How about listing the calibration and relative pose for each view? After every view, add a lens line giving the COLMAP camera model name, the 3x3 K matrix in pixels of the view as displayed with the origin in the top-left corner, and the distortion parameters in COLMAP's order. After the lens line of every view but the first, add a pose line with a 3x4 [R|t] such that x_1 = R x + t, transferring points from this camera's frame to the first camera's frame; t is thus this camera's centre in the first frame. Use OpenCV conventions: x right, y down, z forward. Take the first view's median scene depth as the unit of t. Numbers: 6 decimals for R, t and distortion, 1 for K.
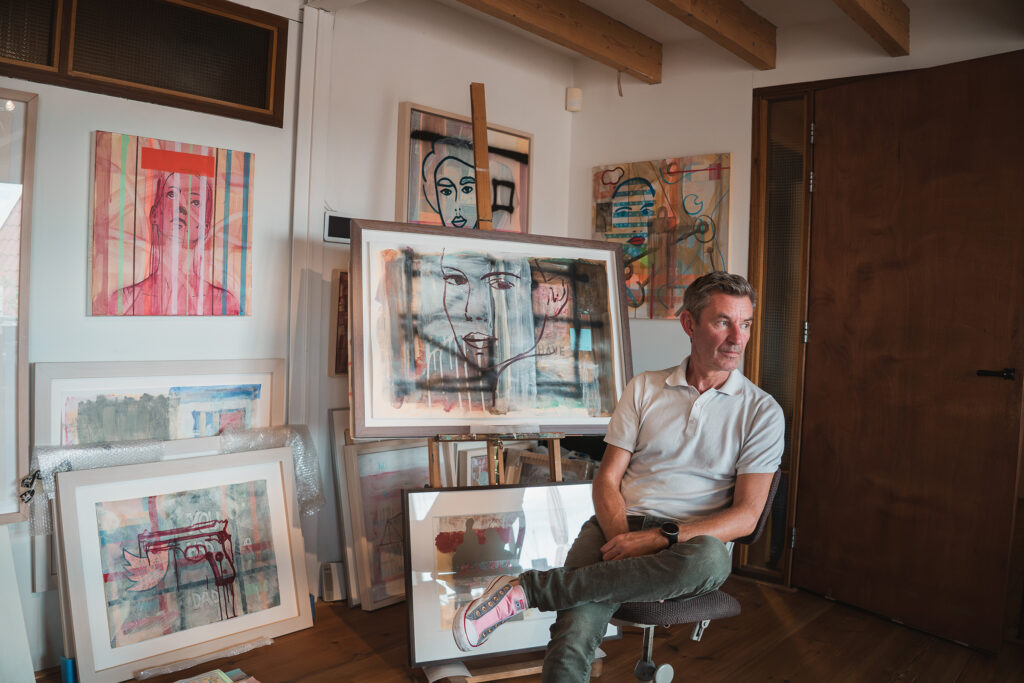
lens RADIAL K [[822.9, 0, 511.5], [0, 822.9, 338.9], [0, 0, 1]] dist [-0.130847, -0.000876]
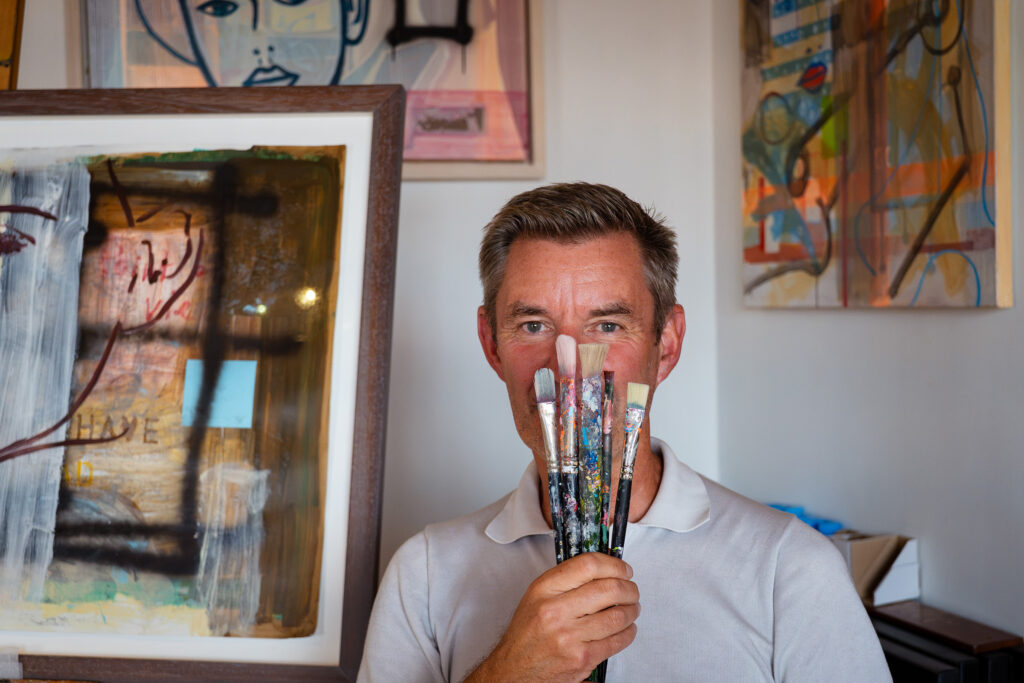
lens RADIAL K [[1497.5, 0, 512.4], [0, 1497.5, 350.3], [0, 0, 1]] dist [0.035873, 0.000000]
pose [[0.852009, -0.022672, -0.523036, 0.497578], [0.024331, 0.999697, -0.003699, -0.011469], [0.522961, -0.009574, 0.852303, 0.552319]]
